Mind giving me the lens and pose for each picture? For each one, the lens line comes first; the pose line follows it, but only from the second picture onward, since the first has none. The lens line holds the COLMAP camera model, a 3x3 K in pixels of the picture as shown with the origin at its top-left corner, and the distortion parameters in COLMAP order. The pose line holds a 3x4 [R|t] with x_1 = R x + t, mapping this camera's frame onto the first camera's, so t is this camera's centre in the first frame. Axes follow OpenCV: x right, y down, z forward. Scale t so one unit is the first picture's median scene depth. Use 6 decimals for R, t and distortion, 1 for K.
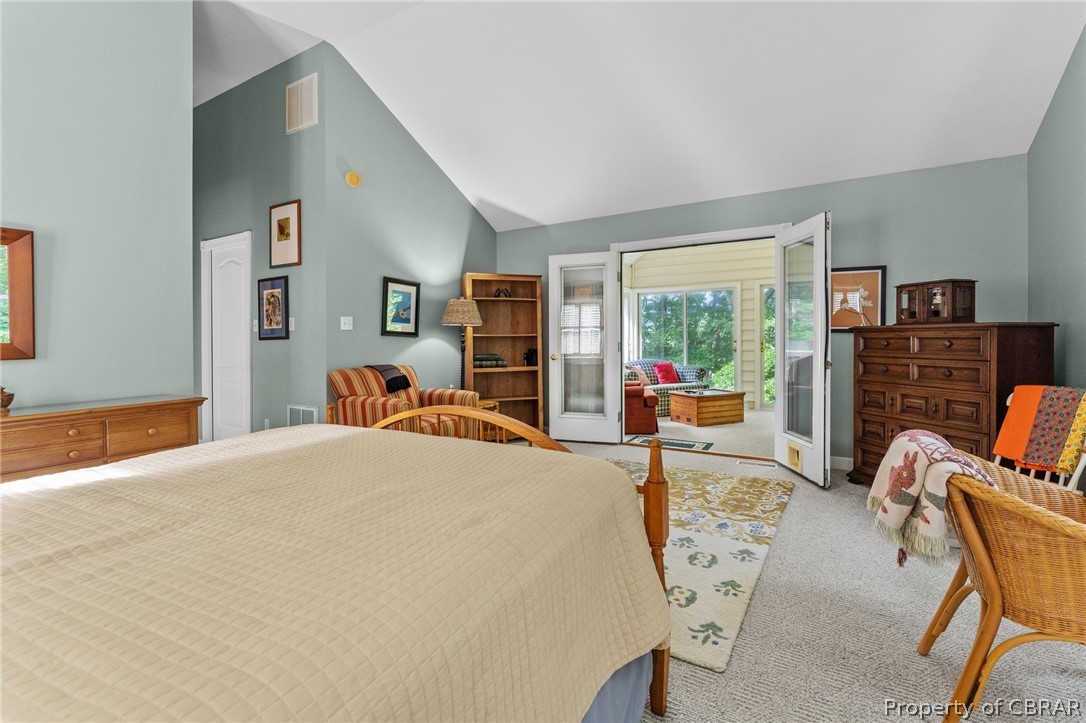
lens RADIAL K [[465.8, 0, 555.1], [0, 465.8, 342.0], [0, 0, 1]] dist [-0.005680, 0.000944]
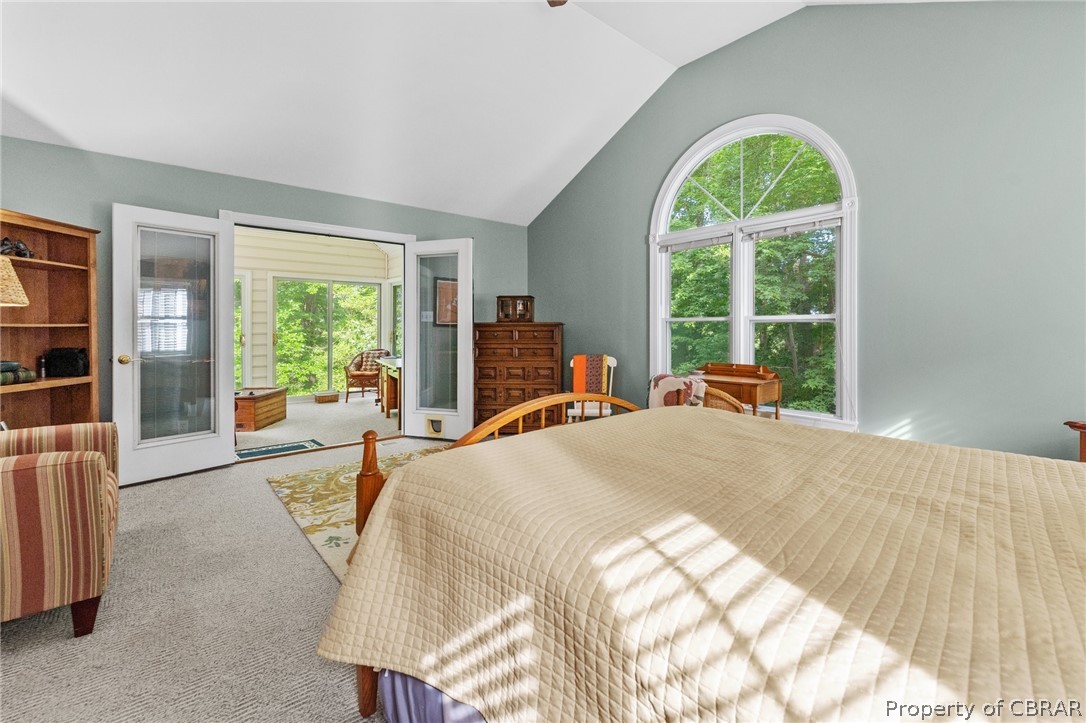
lens RADIAL K [[465.8, 0, 542.2], [0, 465.8, 327.4], [0, 0, 1]] dist [-0.005680, 0.000944]
pose [[0.336551, 0.007888, 0.941632, -0.611186], [0.007150, 0.999915, -0.010932, -0.002263], [-0.941638, 0.010412, 0.336466, 0.340313]]
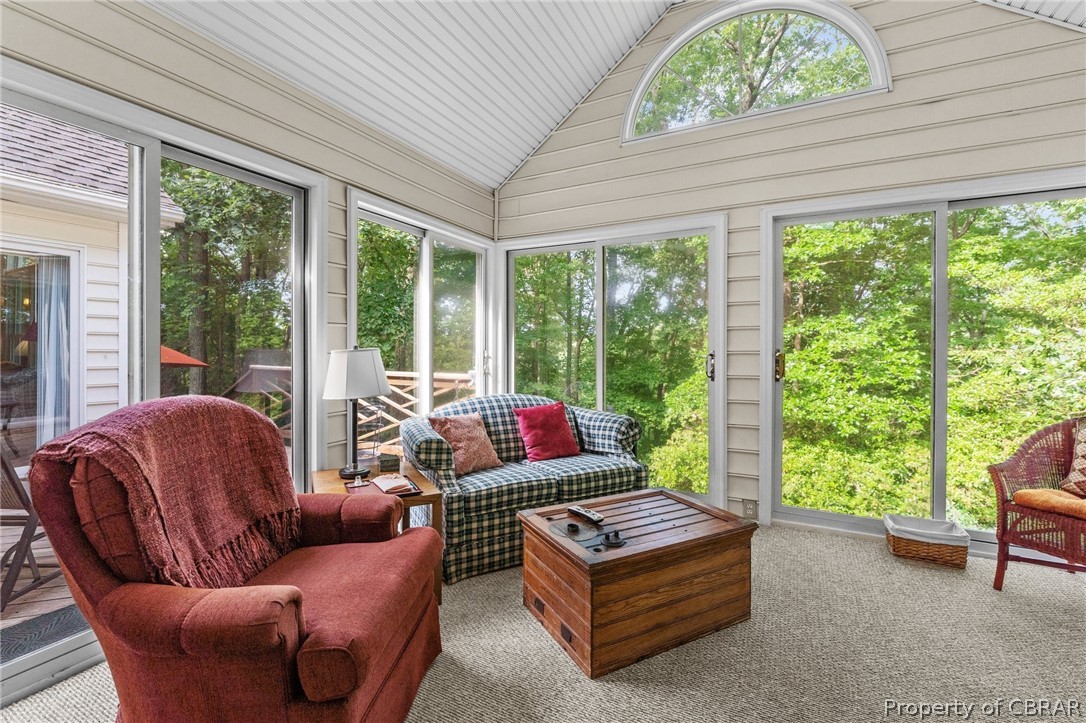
lens RADIAL K [[465.8, 0, 515.3], [0, 465.8, 346.0], [0, 0, 1]] dist [-0.005680, 0.000944]
pose [[0.999897, 0.007996, 0.011955, 0.461472], [-0.007917, 0.999947, -0.006643, -0.011470], [-0.012008, 0.006547, 0.999906, 1.314034]]
